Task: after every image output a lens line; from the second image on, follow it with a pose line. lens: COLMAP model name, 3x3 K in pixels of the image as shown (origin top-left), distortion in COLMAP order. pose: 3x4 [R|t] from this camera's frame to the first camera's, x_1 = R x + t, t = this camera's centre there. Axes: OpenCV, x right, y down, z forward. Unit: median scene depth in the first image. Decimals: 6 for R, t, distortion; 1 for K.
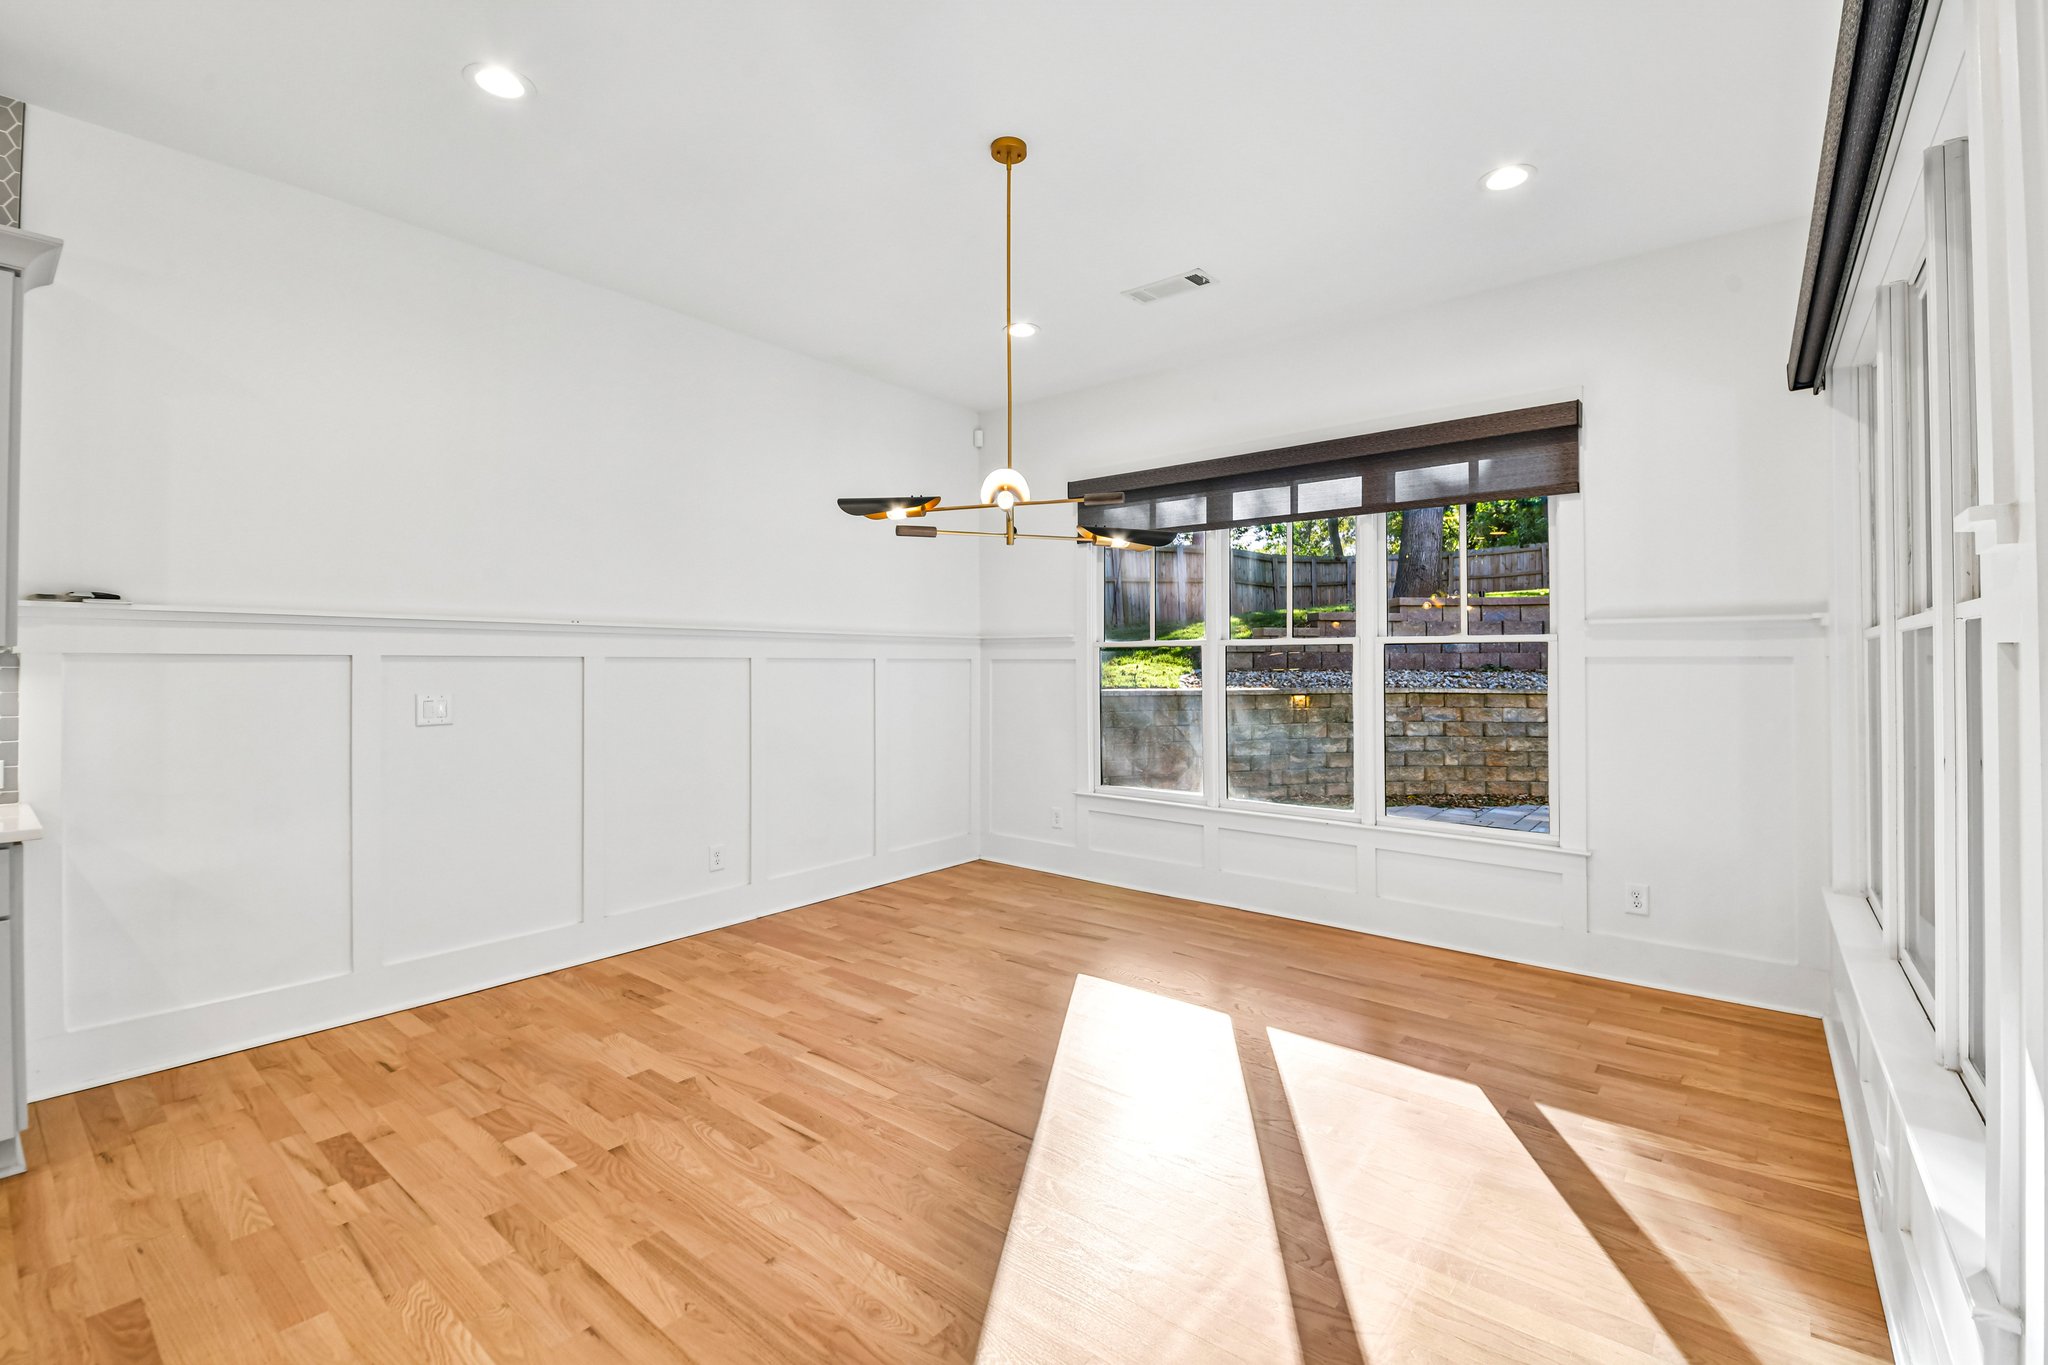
lens RADIAL K [[879.7, 0, 1025.2], [0, 879.7, 657.2], [0, 0, 1]] dist [0.009712, -0.013066]
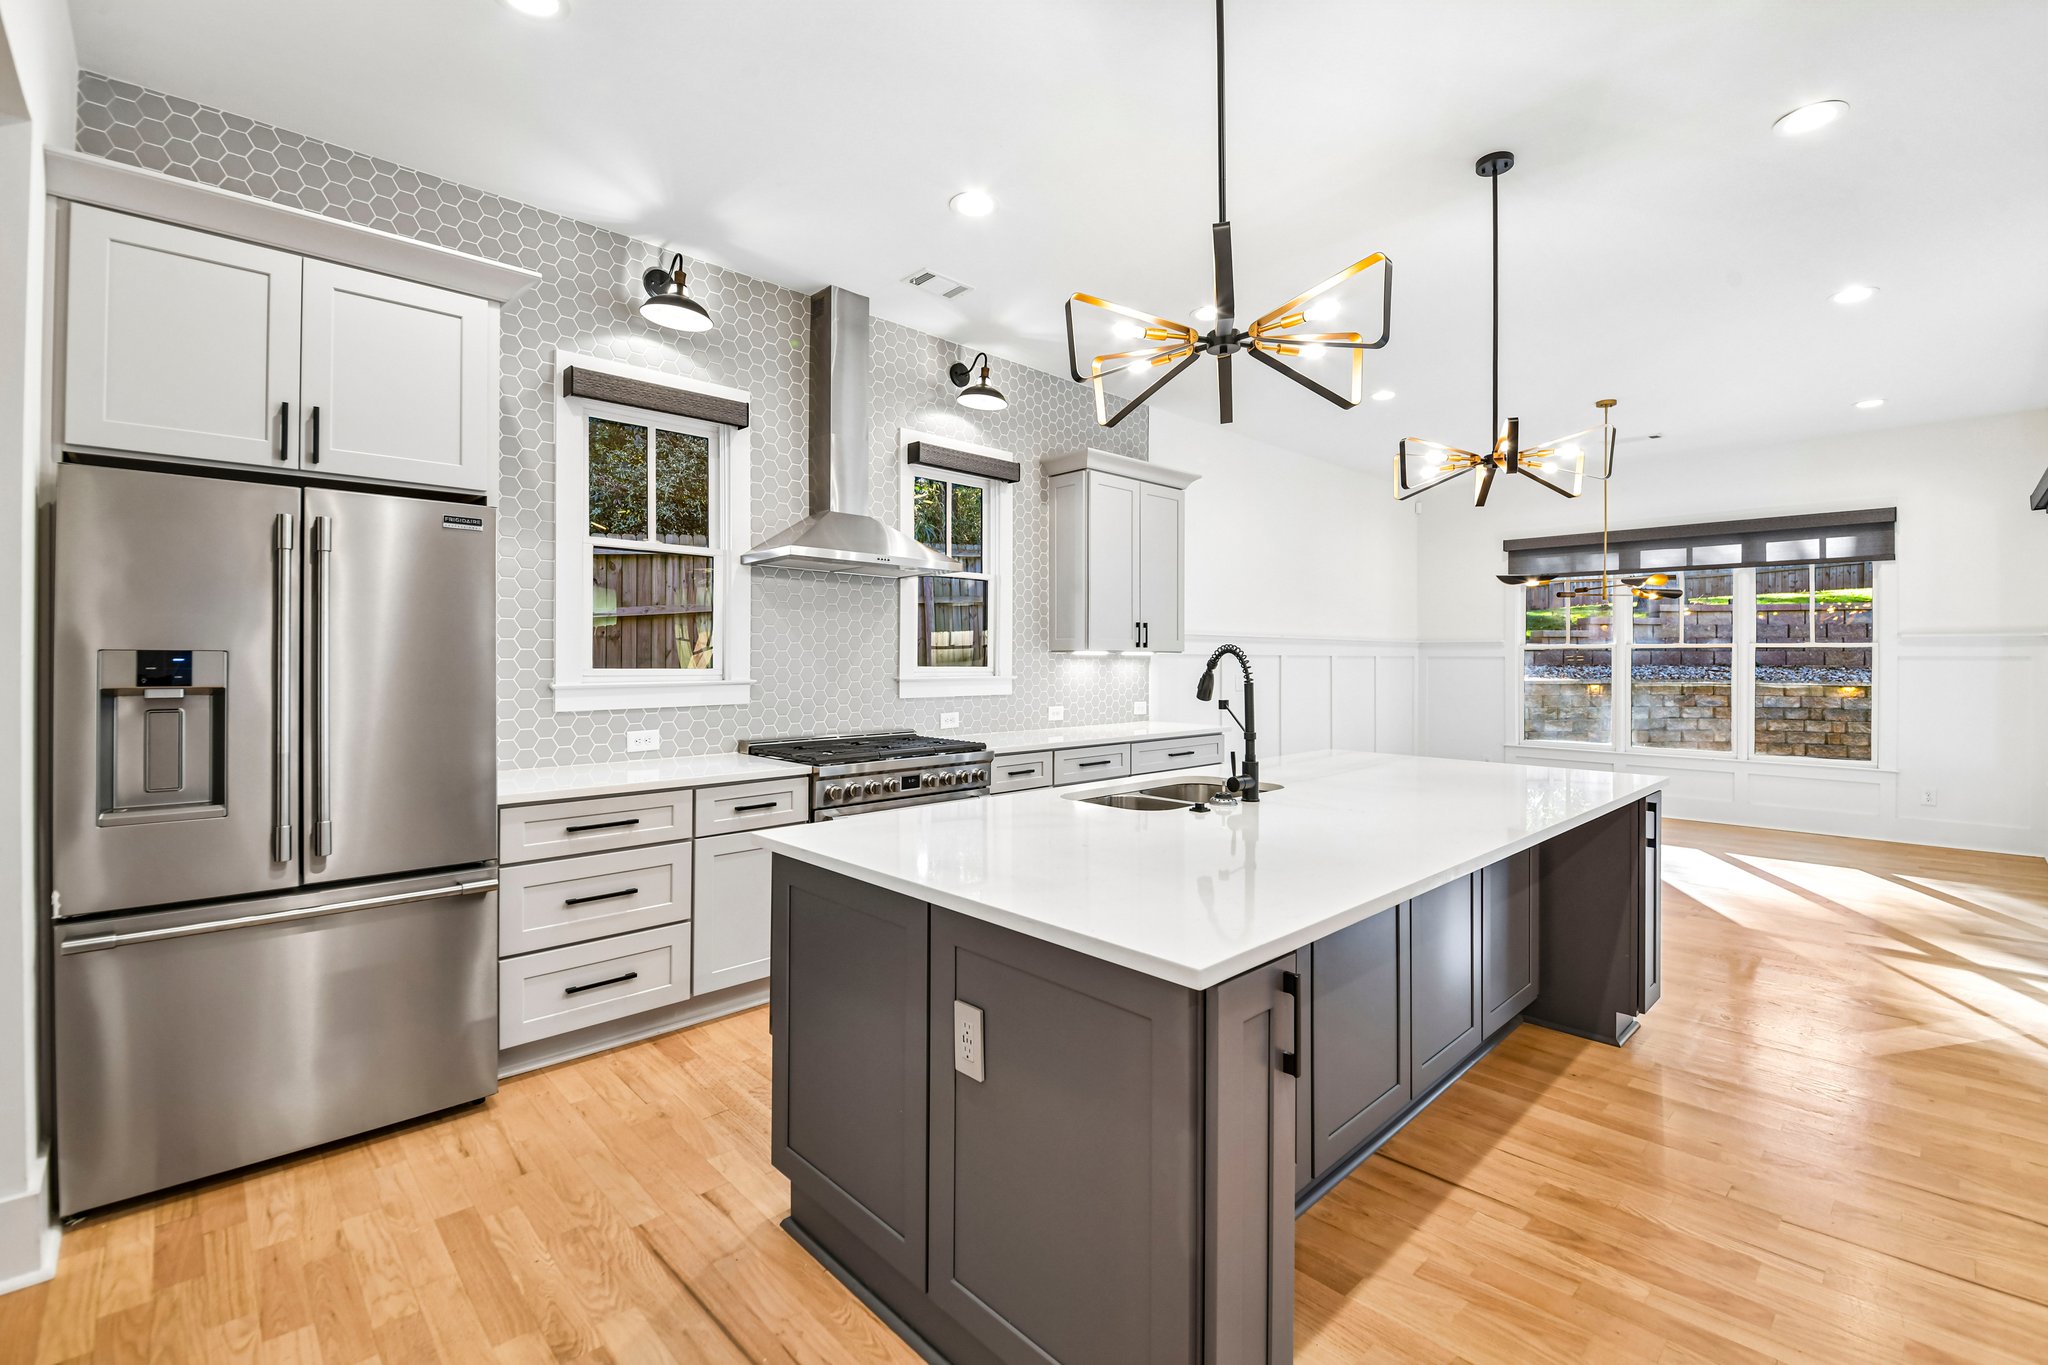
lens RADIAL K [[879.7, 0, 1039.9], [0, 879.7, 650.9], [0, 0, 1]] dist [0.009712, -0.013066]
pose [[0.993177, 0.001838, -0.116606, -0.784041], [-0.002050, 0.999996, -0.001698, -0.004588], [0.116602, 0.001926, 0.993177, -0.842069]]
